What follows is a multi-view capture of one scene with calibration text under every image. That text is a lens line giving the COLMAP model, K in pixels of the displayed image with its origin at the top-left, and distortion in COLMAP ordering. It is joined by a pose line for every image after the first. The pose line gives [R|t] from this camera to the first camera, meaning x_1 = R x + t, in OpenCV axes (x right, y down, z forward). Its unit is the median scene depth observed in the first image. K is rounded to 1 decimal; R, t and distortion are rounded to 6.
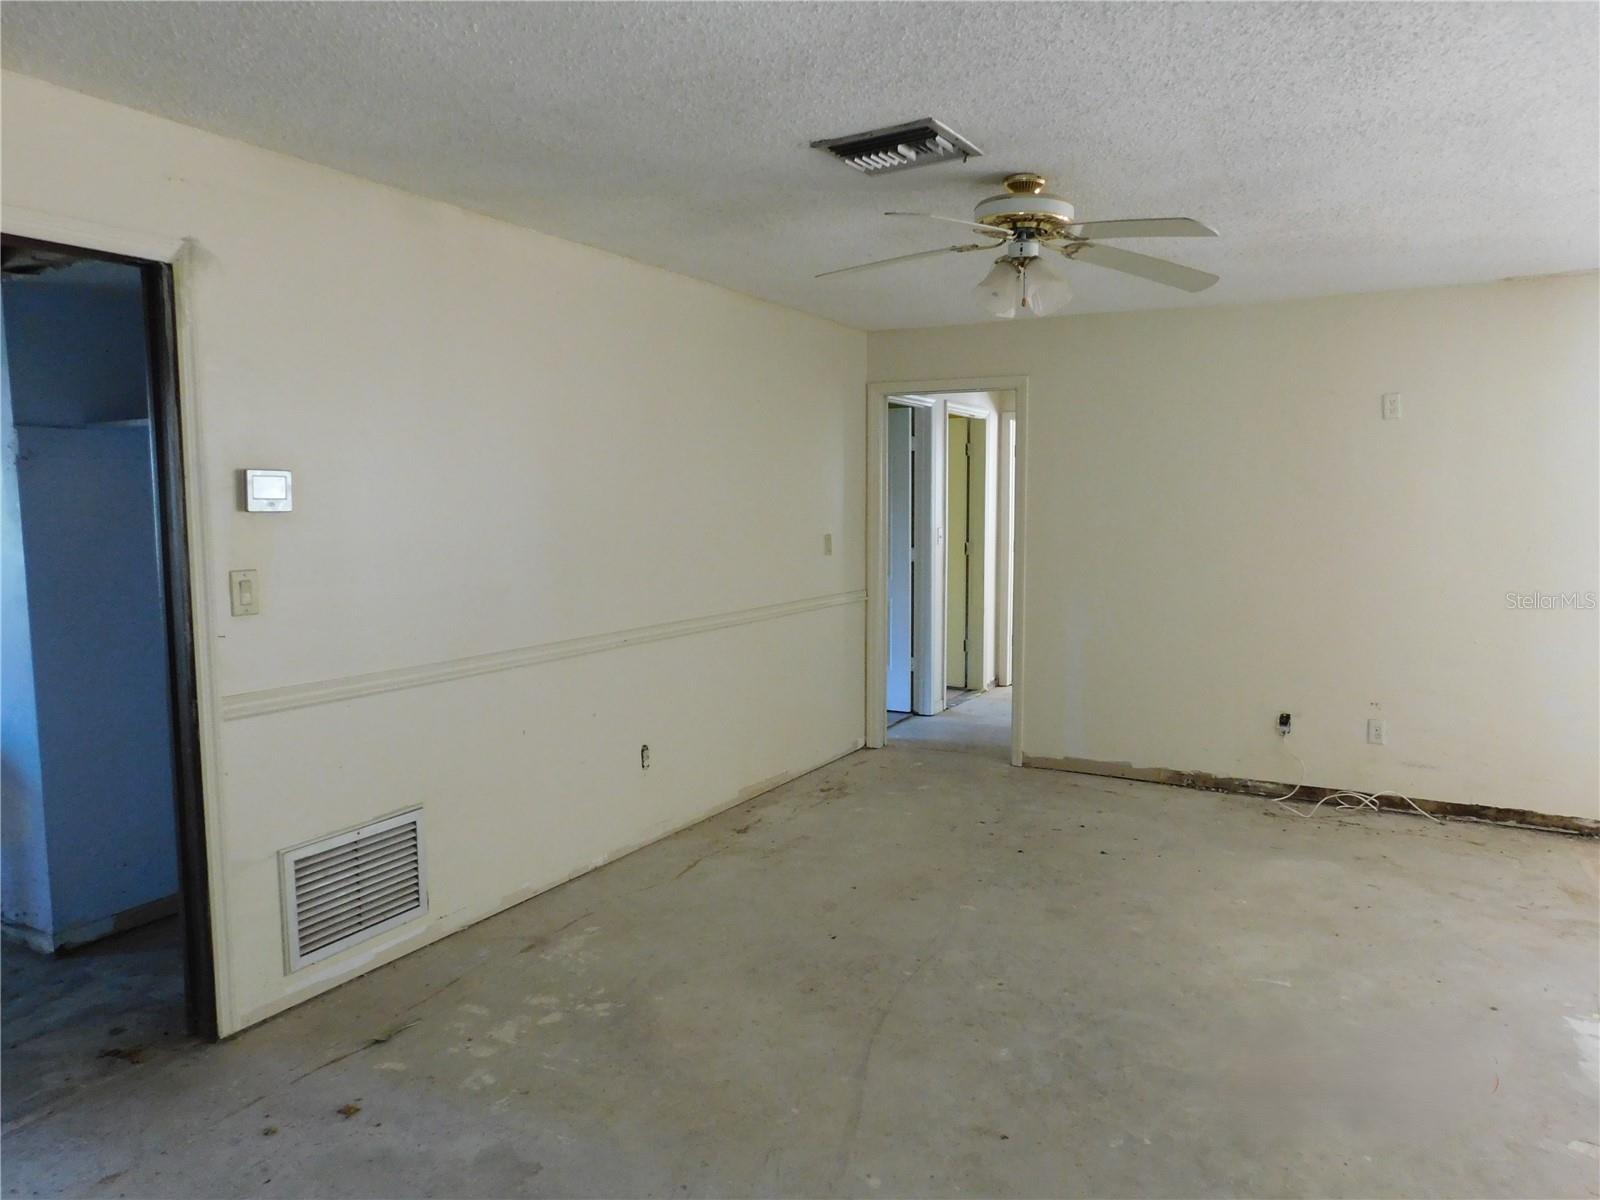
lens RADIAL K [[1065.8, 0, 799.4], [0, 1065.8, 599.3], [0, 0, 1]] dist [0.001874, 0.002496]
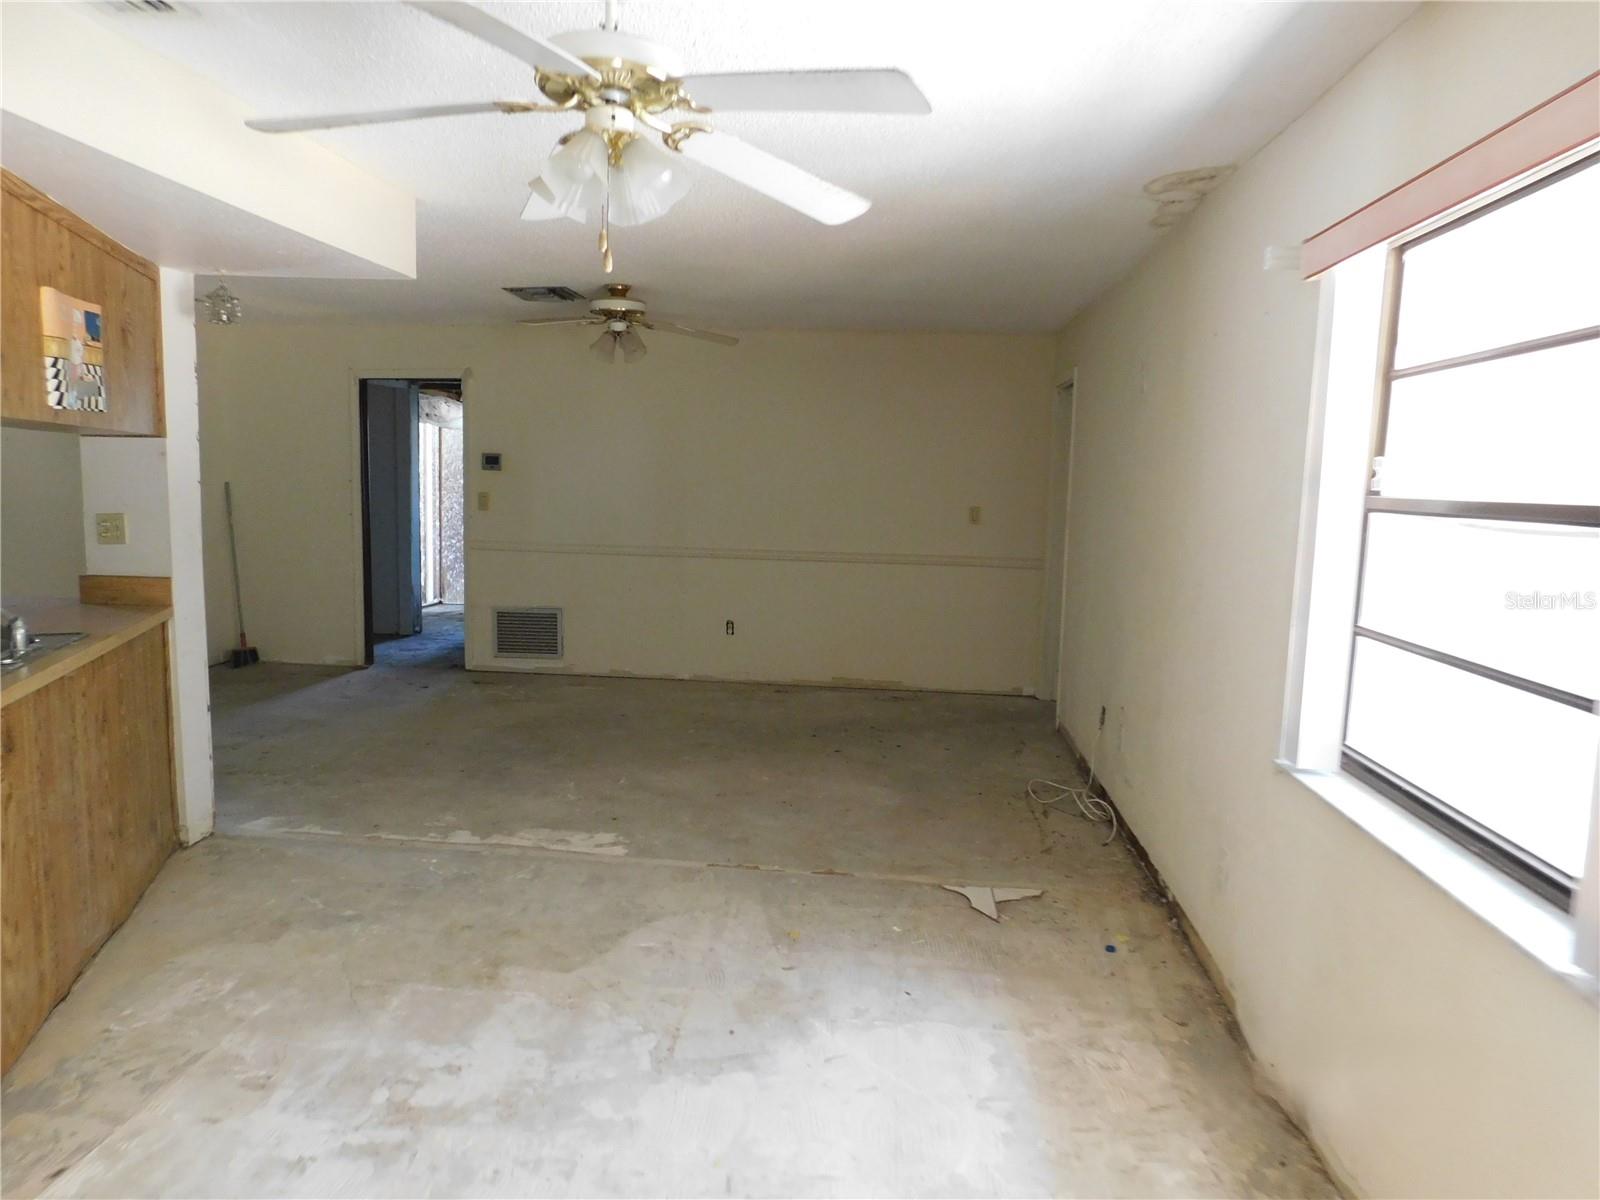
lens RADIAL K [[1065.8, 0, 799.9], [0, 1065.8, 602.5], [0, 0, 1]] dist [0.001874, 0.002496]
pose [[0.410244, 0.124924, -0.903379, 1.640459], [-0.109426, 0.990160, 0.087232, -0.055365], [0.905387, 0.063066, 0.419877, 0.474742]]
